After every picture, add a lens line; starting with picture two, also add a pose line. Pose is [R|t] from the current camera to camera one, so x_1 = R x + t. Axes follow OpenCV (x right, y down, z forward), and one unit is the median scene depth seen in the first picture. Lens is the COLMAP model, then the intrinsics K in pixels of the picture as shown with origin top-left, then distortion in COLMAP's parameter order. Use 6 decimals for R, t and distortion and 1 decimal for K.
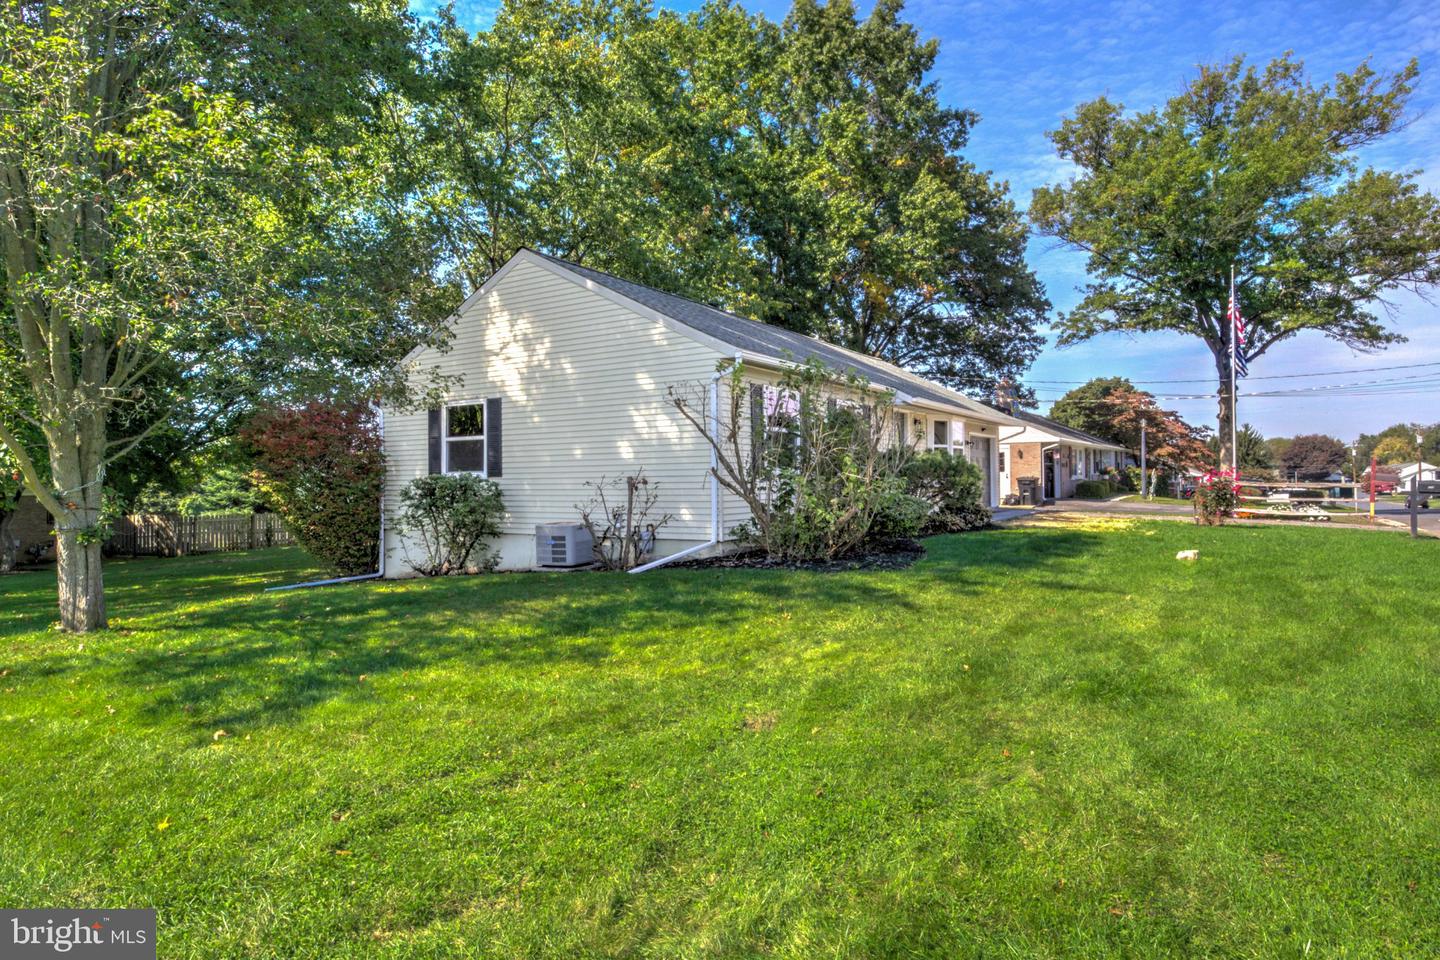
lens RADIAL K [[729.1, 0, 720.0], [0, 729.1, 480.0], [0, 0, 1]] dist [-0.002176, 0.000042]
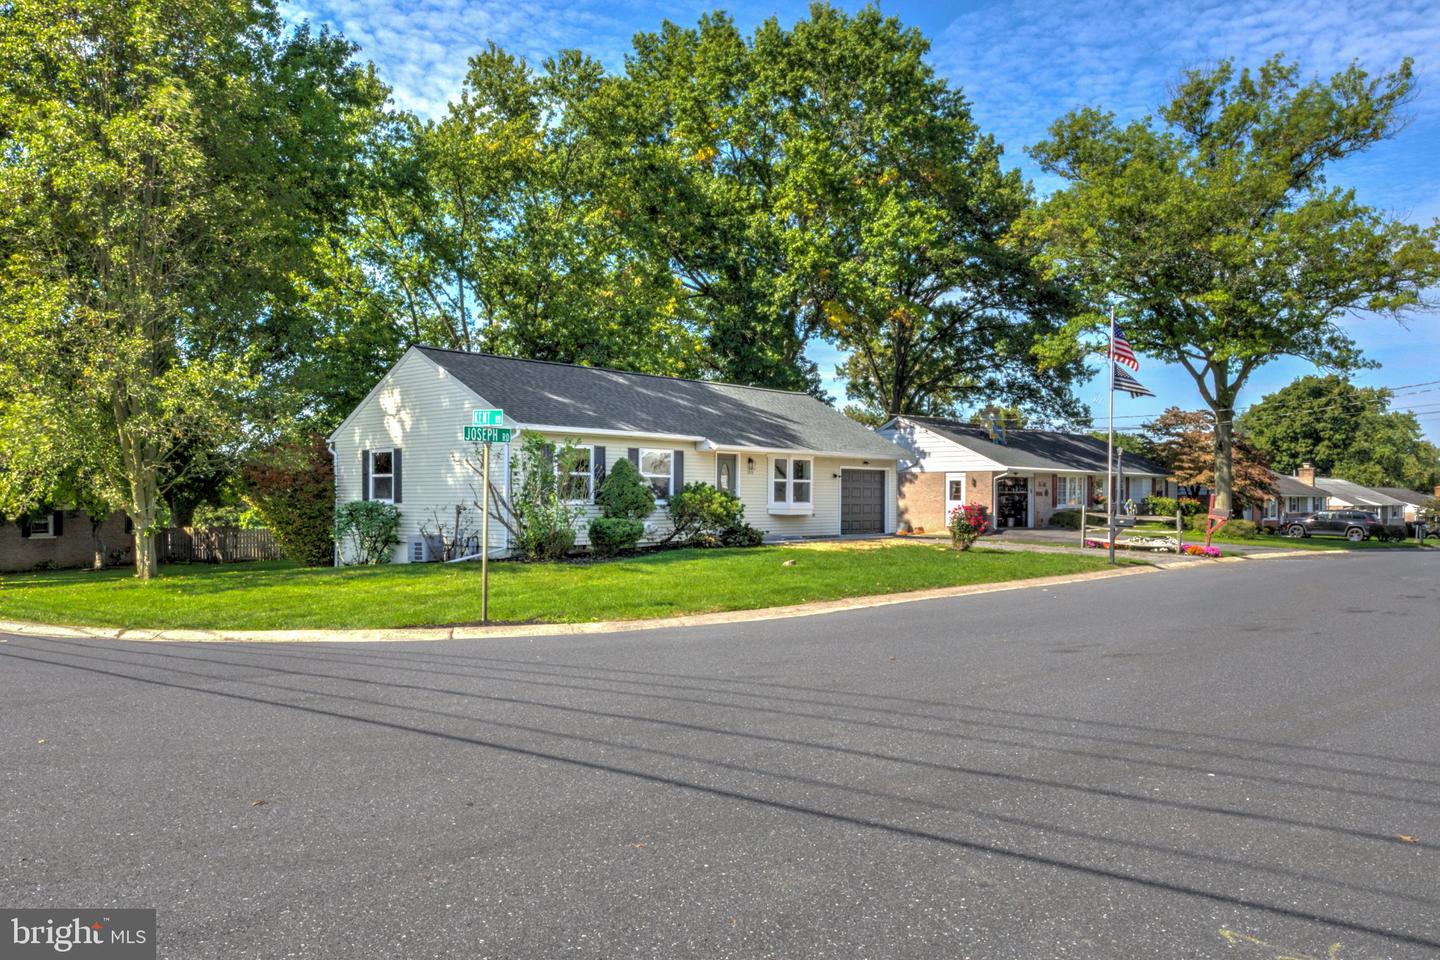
lens RADIAL K [[935.5, 0, 713.3], [0, 935.5, 539.8], [0, 0, 1]] dist [-0.000823, -0.001032]
pose [[0.983670, 0.021065, -0.178747, 0.297280], [-0.013168, 0.998889, 0.045252, -0.010886], [0.179501, -0.042160, 0.982854, -0.332659]]
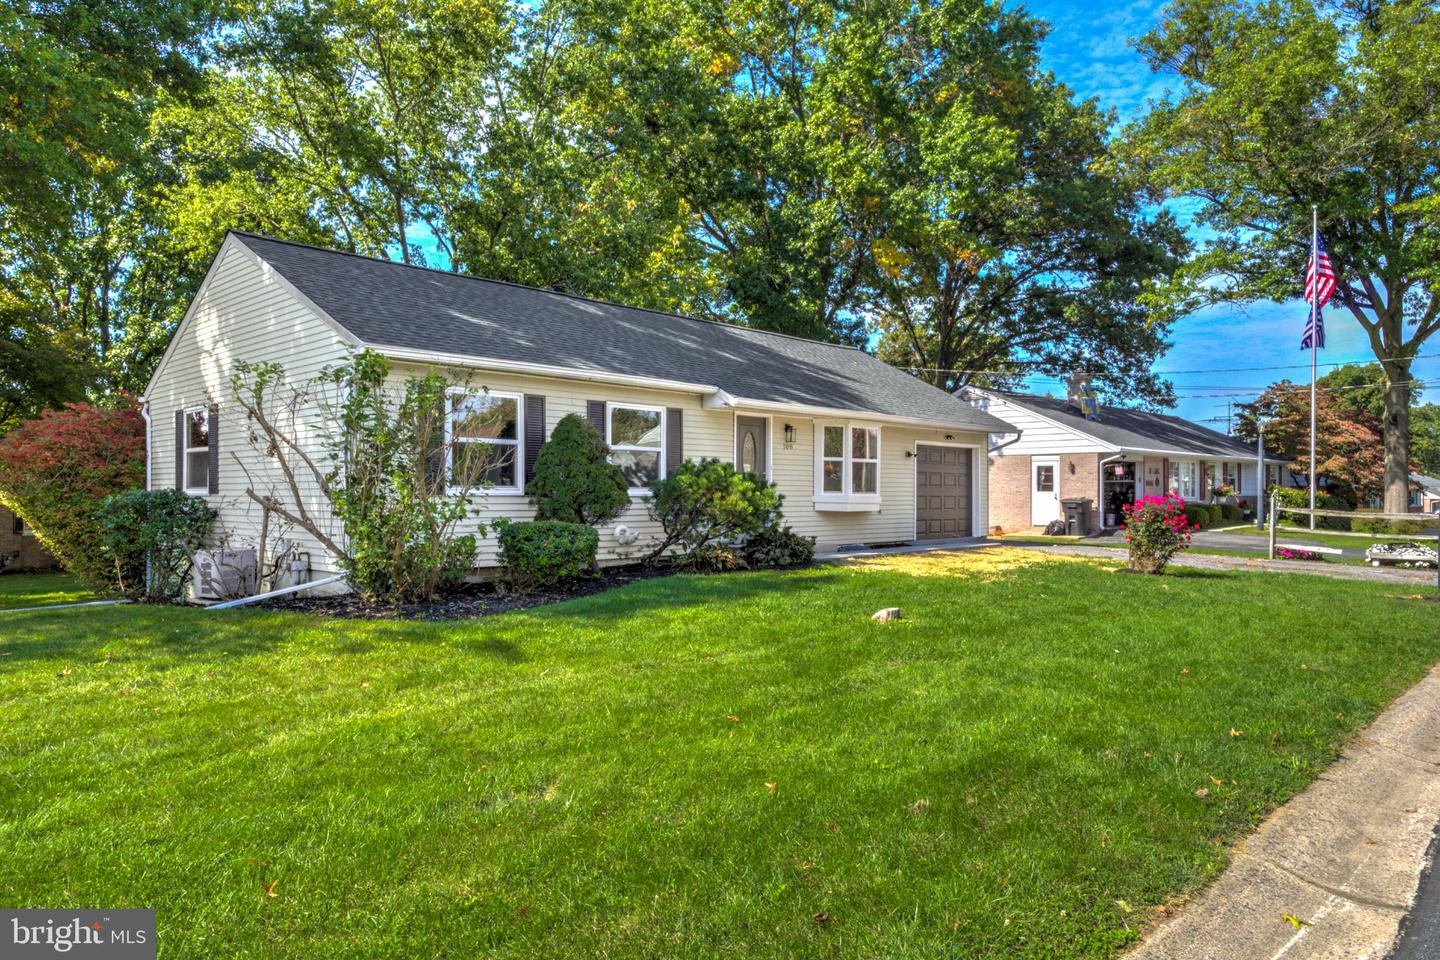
lens RADIAL K [[864.1, 0, 722.5], [0, 864.1, 509.6], [0, 0, 1]] dist [0.000213, 0.000144]
pose [[0.981598, 0.014994, -0.190368, 0.230145], [-0.011547, 0.999749, 0.019201, -0.005639], [0.190609, -0.016650, 0.981525, 0.040907]]
